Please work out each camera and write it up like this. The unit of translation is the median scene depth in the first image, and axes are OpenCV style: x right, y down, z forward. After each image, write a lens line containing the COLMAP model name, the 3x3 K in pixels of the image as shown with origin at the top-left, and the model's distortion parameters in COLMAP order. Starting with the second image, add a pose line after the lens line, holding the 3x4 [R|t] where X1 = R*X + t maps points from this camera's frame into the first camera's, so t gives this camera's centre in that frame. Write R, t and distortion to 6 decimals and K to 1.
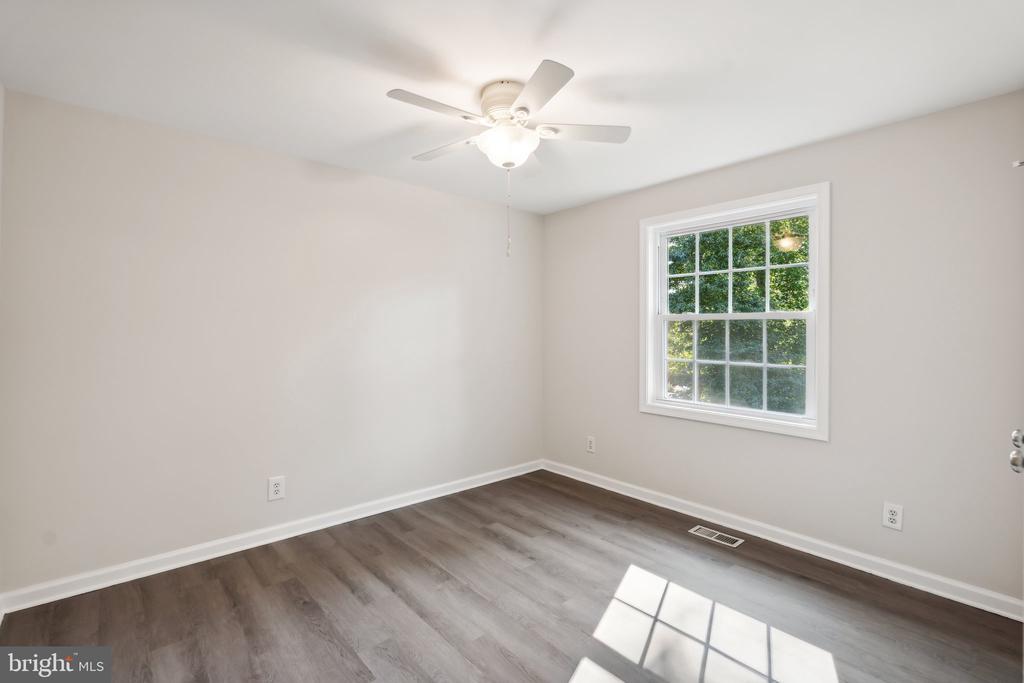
lens RADIAL K [[457.4, 0, 510.0], [0, 457.4, 331.2], [0, 0, 1]] dist [0.000146, 0.000223]
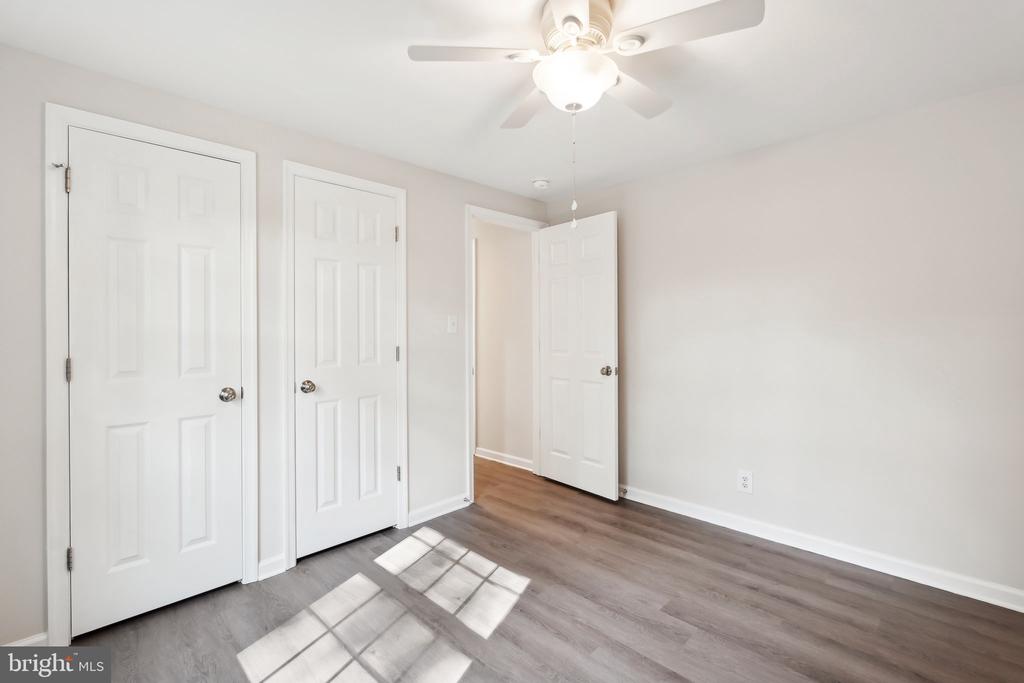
lens RADIAL K [[469.5, 0, 511.4], [0, 469.5, 325.8], [0, 0, 1]] dist [-0.000173, 0.000065]
pose [[-0.997345, 0.001044, -0.072810, 0.139545], [0.001625, 0.999967, -0.007920, 0.002021], [0.072799, -0.008017, -0.997314, 1.582162]]
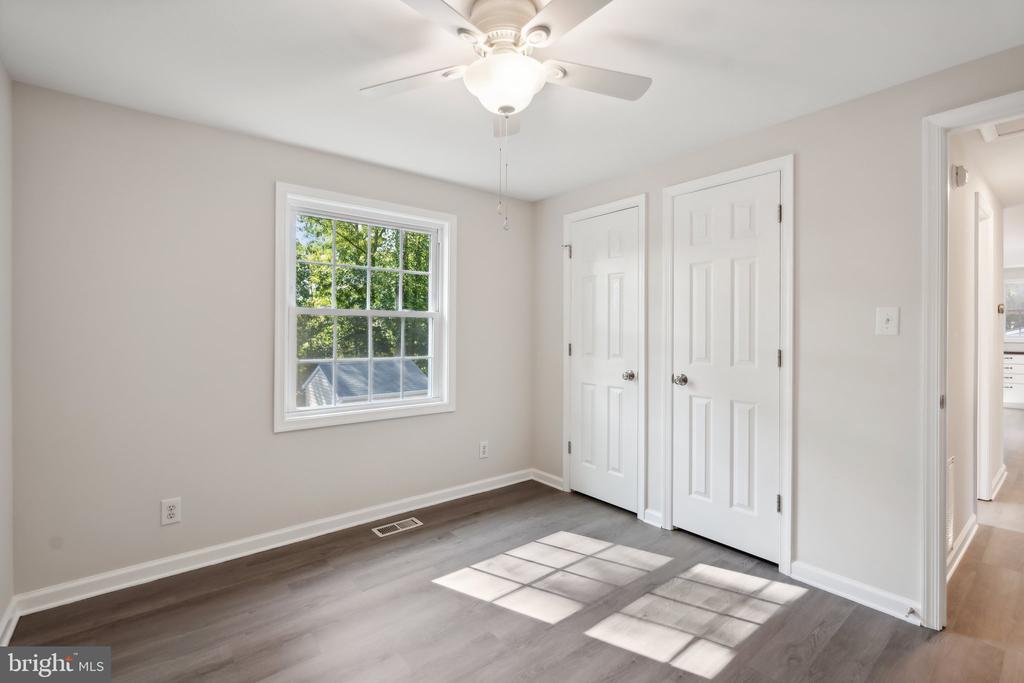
lens RADIAL K [[457.4, 0, 510.0], [0, 457.4, 331.2], [0, 0, 1]] dist [0.000146, 0.000223]
pose [[0.045220, -0.003595, 0.998971, -0.686353], [-0.003327, 0.999987, 0.003749, 0.003672], [-0.998972, -0.003493, 0.045208, 0.854043]]
